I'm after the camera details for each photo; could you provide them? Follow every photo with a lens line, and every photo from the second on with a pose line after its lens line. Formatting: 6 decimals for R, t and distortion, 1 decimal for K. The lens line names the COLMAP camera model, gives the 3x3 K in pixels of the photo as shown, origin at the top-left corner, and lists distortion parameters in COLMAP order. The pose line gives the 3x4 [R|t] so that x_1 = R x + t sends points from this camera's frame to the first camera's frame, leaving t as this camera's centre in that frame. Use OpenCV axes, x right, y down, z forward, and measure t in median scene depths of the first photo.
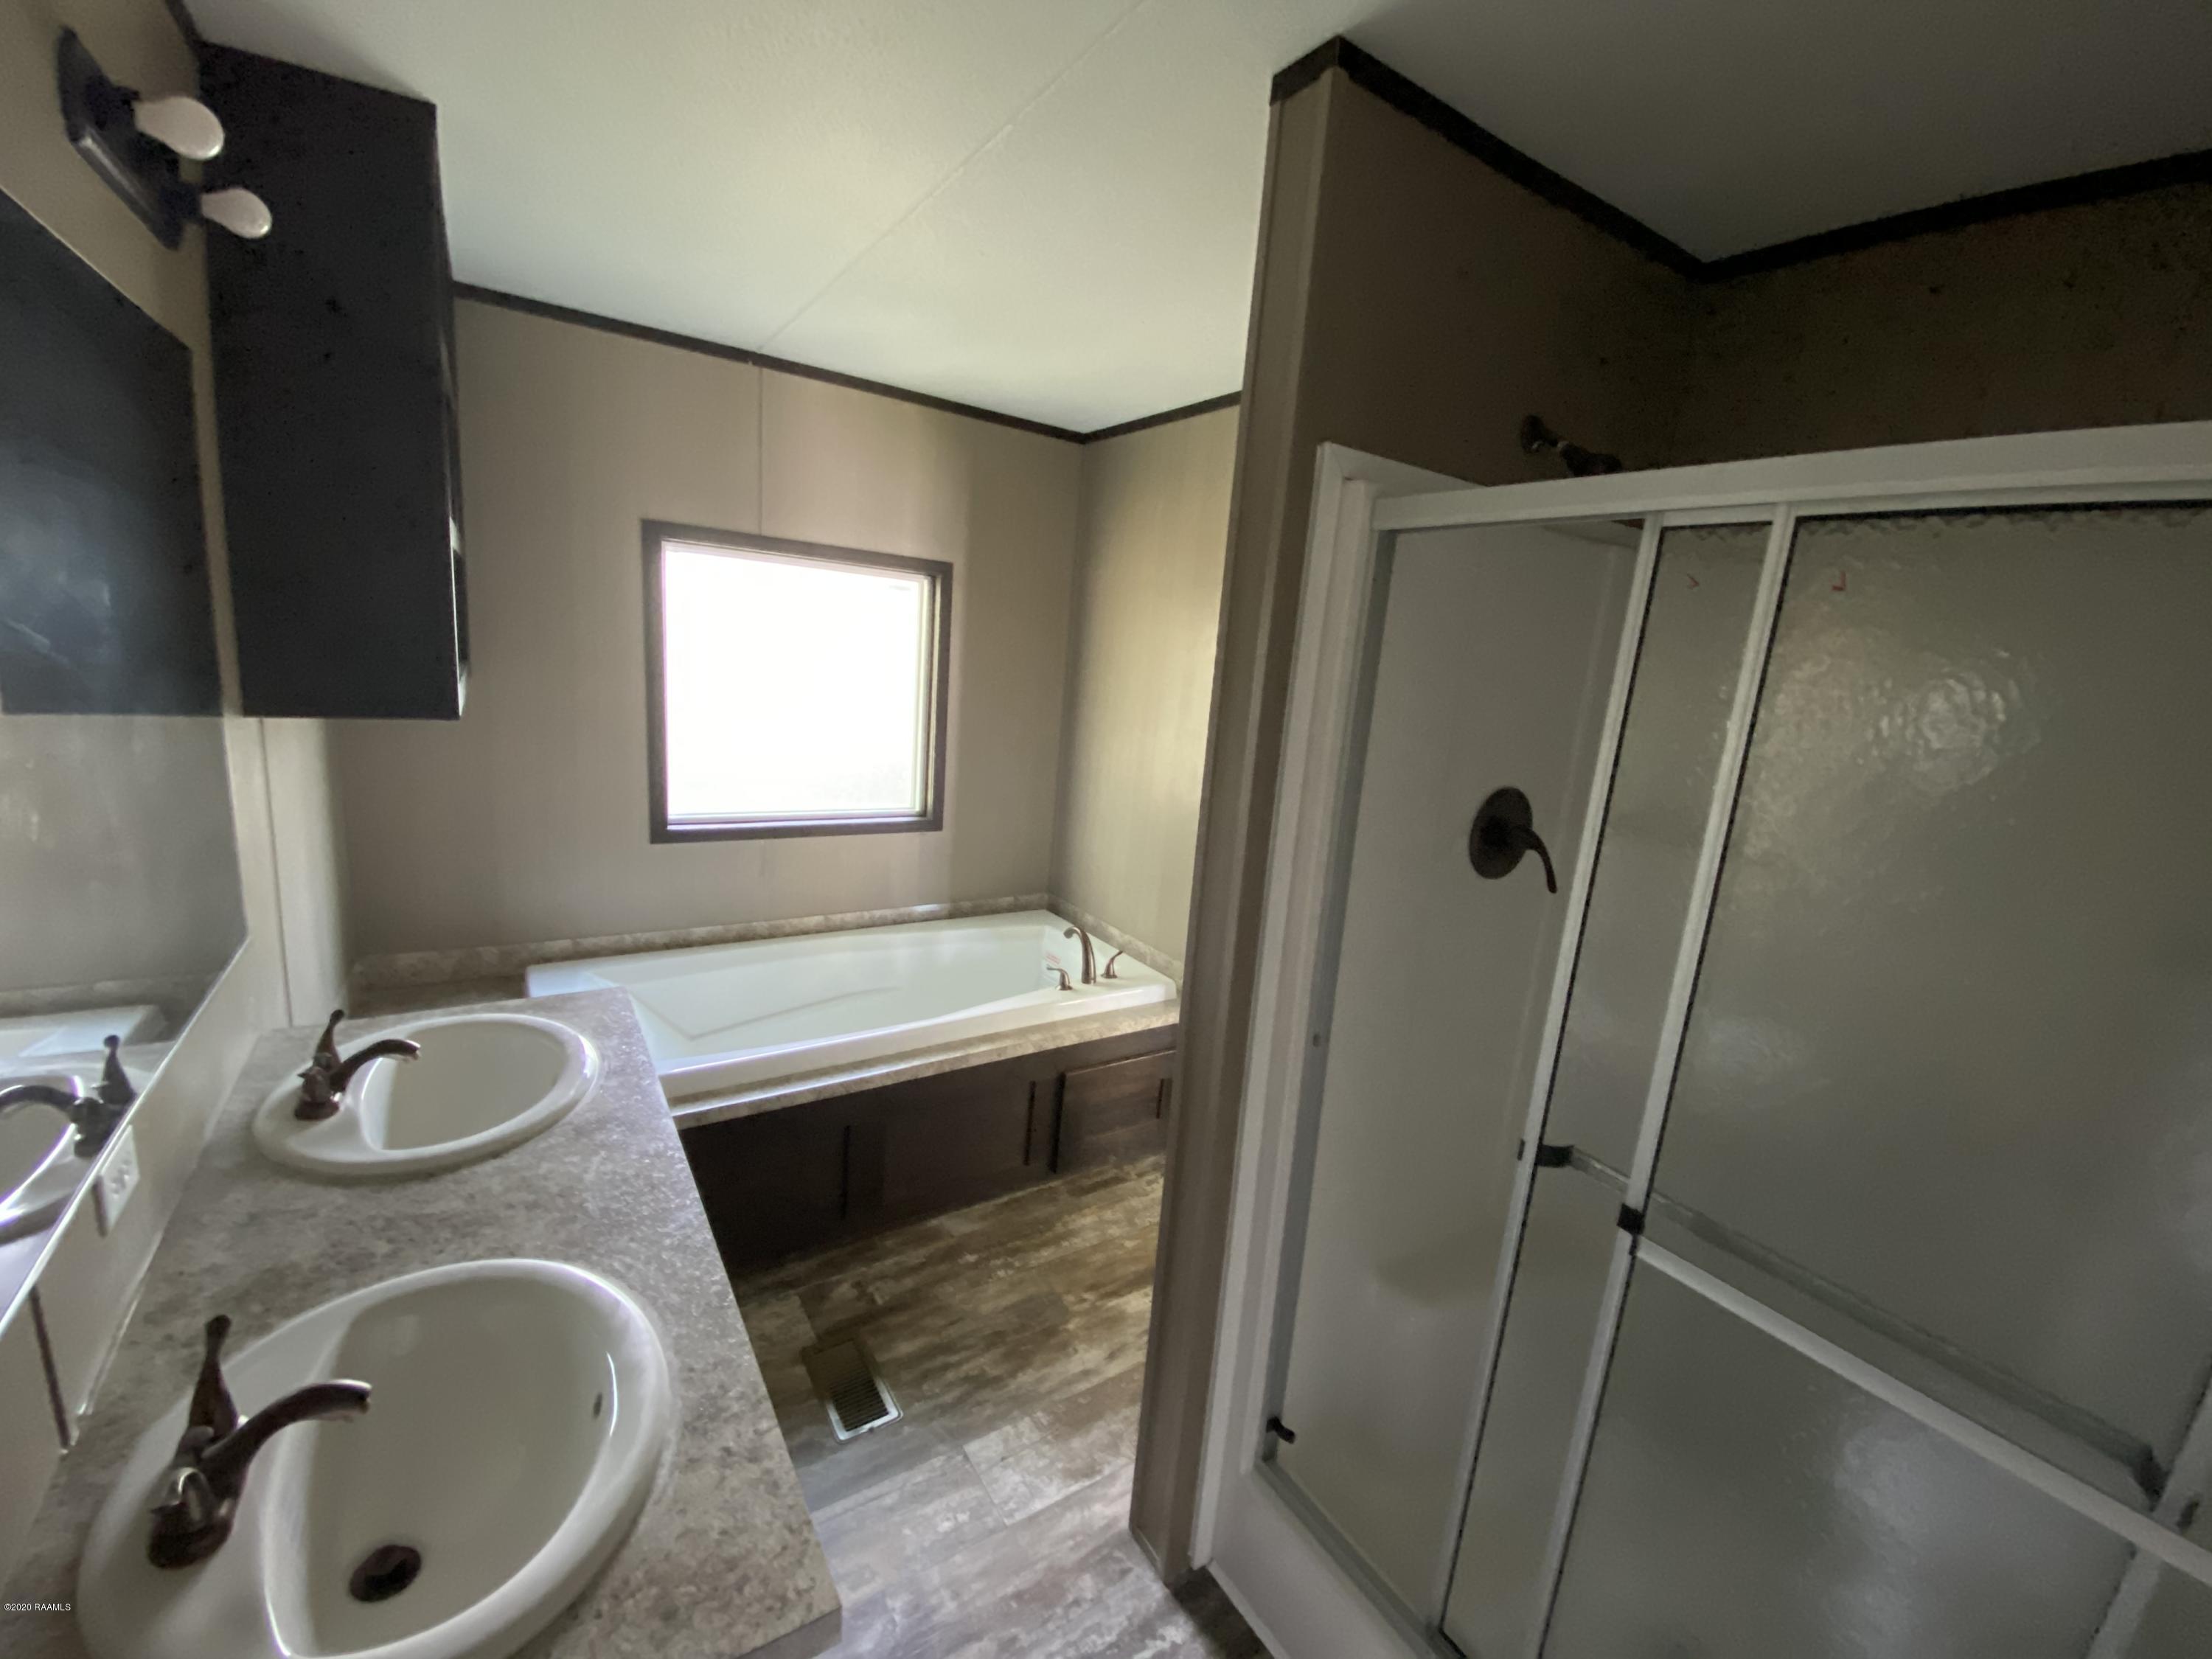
lens RADIAL K [[878.6, 0, 1094.9], [0, 878.6, 812.8], [0, 0, 1]] dist [-0.007356, -0.007781]
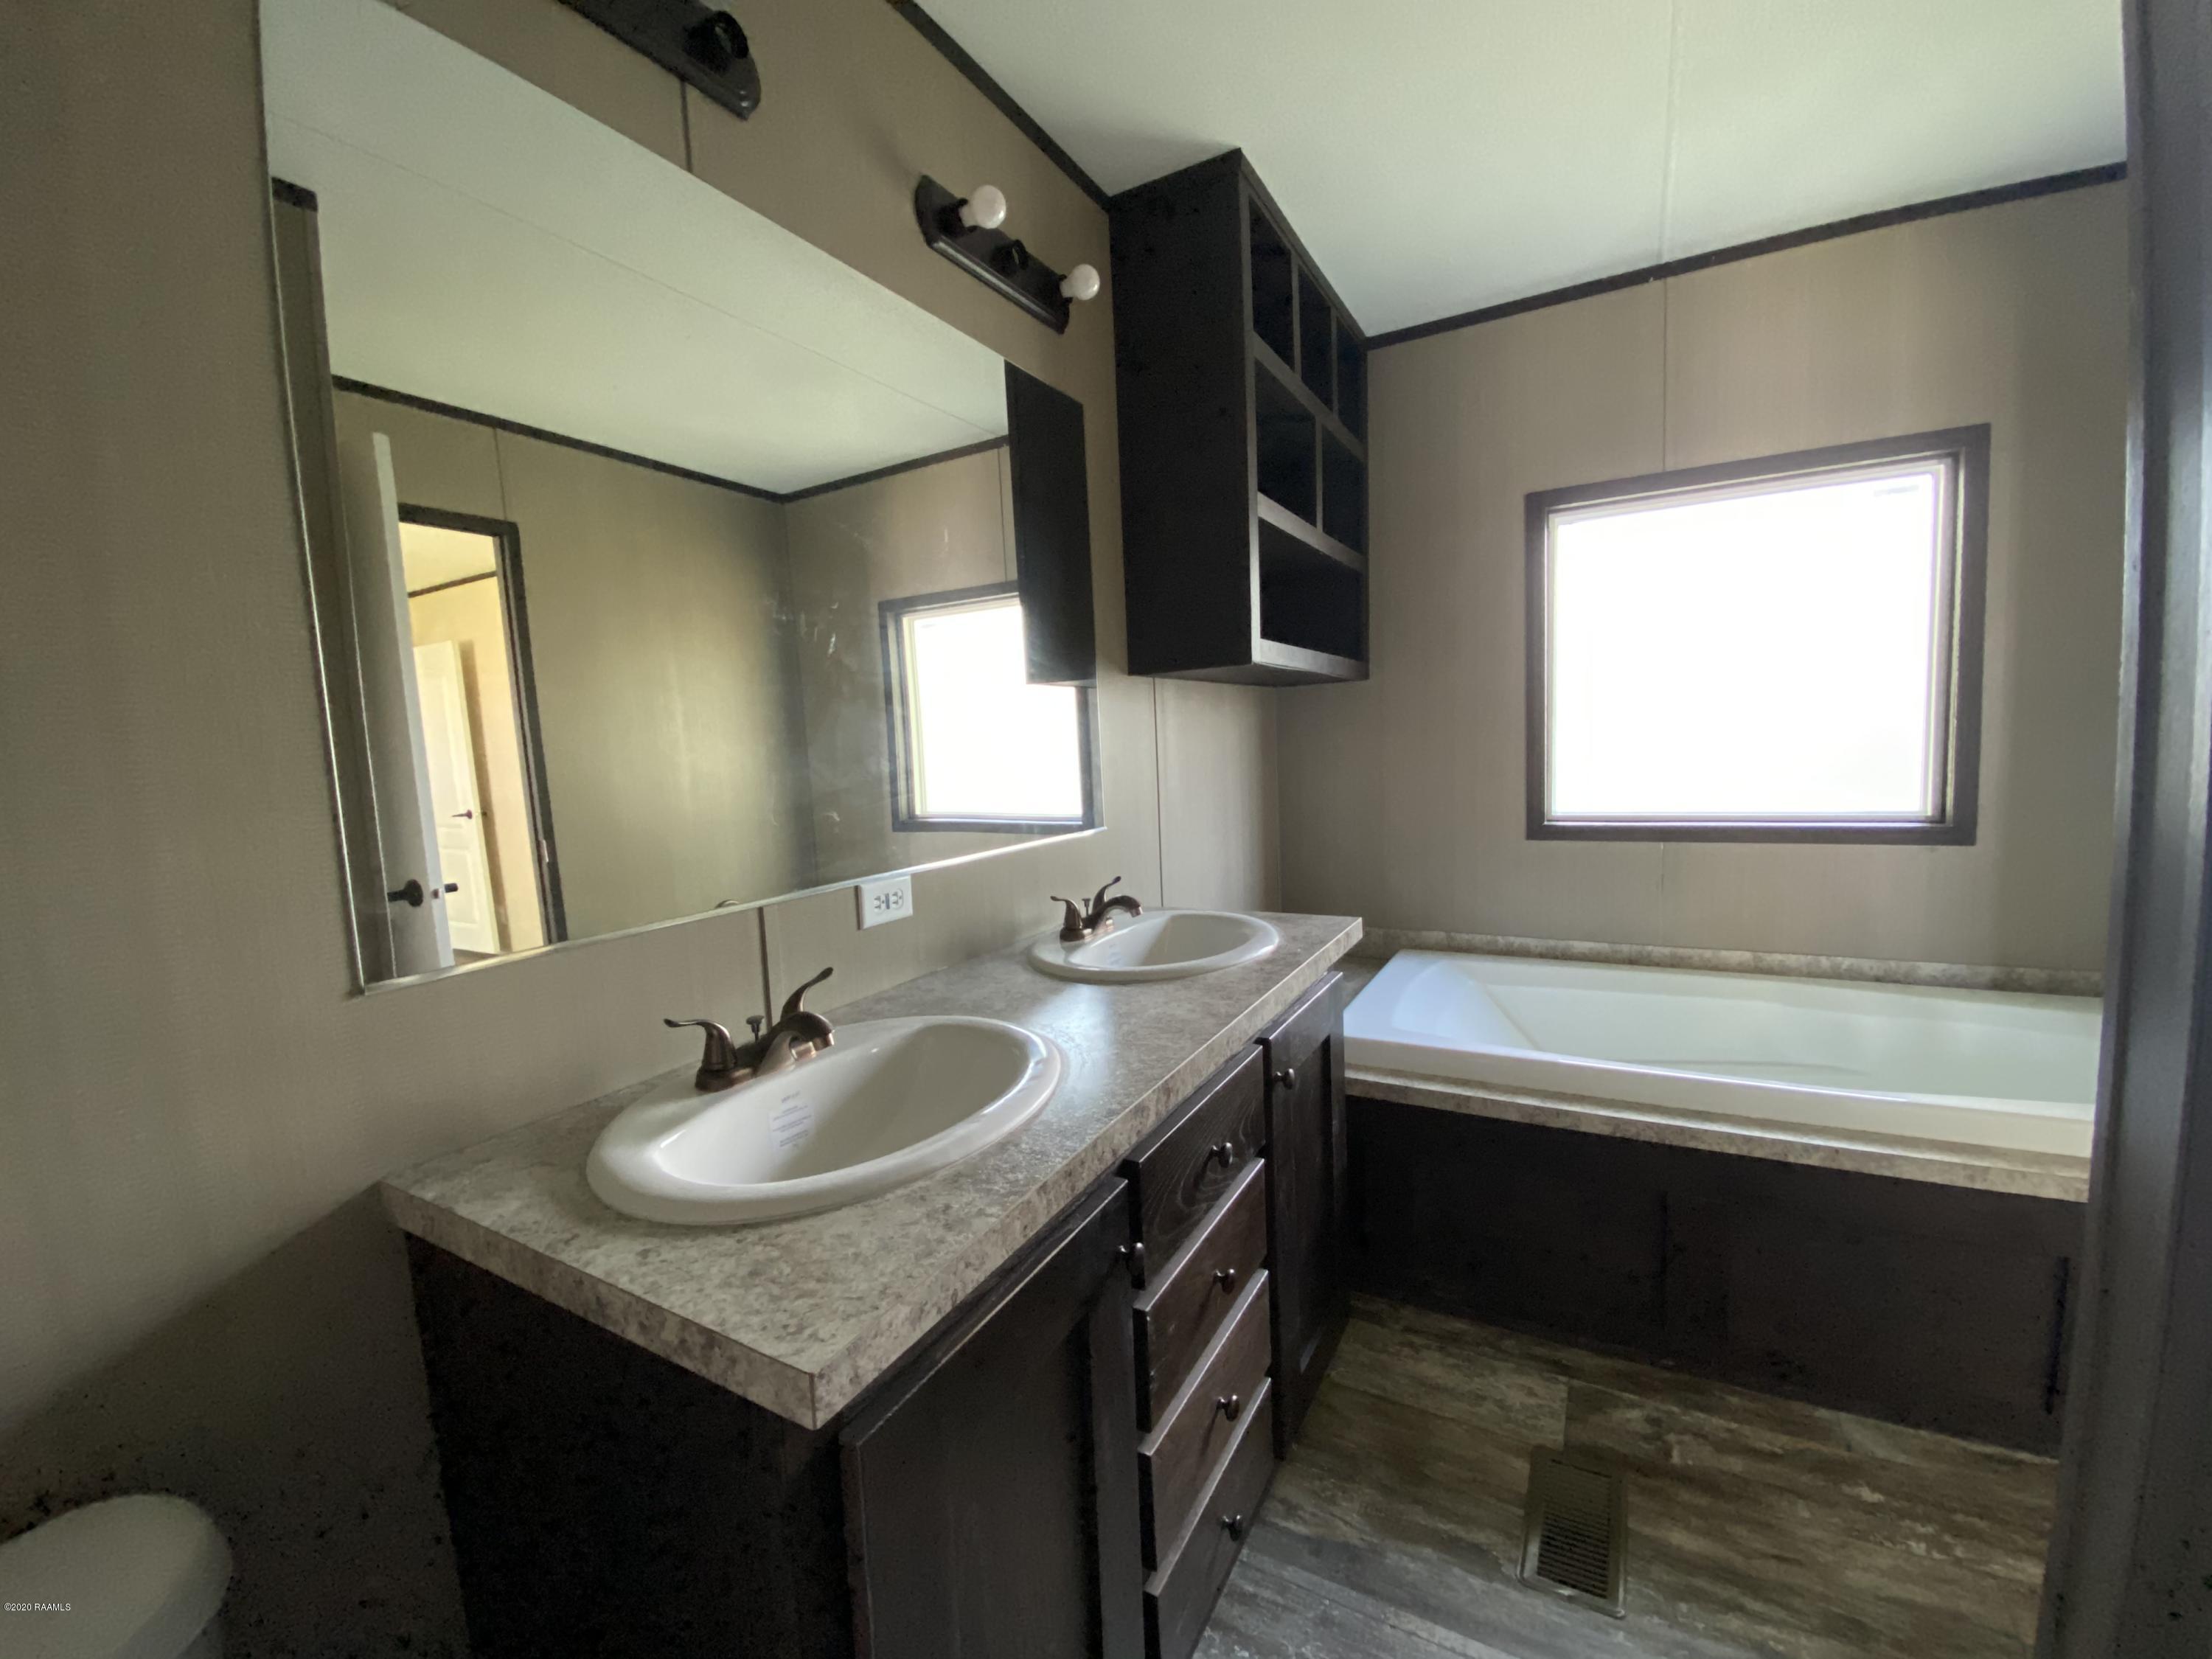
lens RADIAL K [[878.6, 0, 1092.9], [0, 878.6, 815.9], [0, 0, 1]] dist [-0.007356, -0.007781]
pose [[0.450097, -0.014622, -0.892860, 0.142978], [-0.080162, 0.995167, -0.056707, 0.127992], [0.889374, 0.097097, 0.446750, 0.235189]]
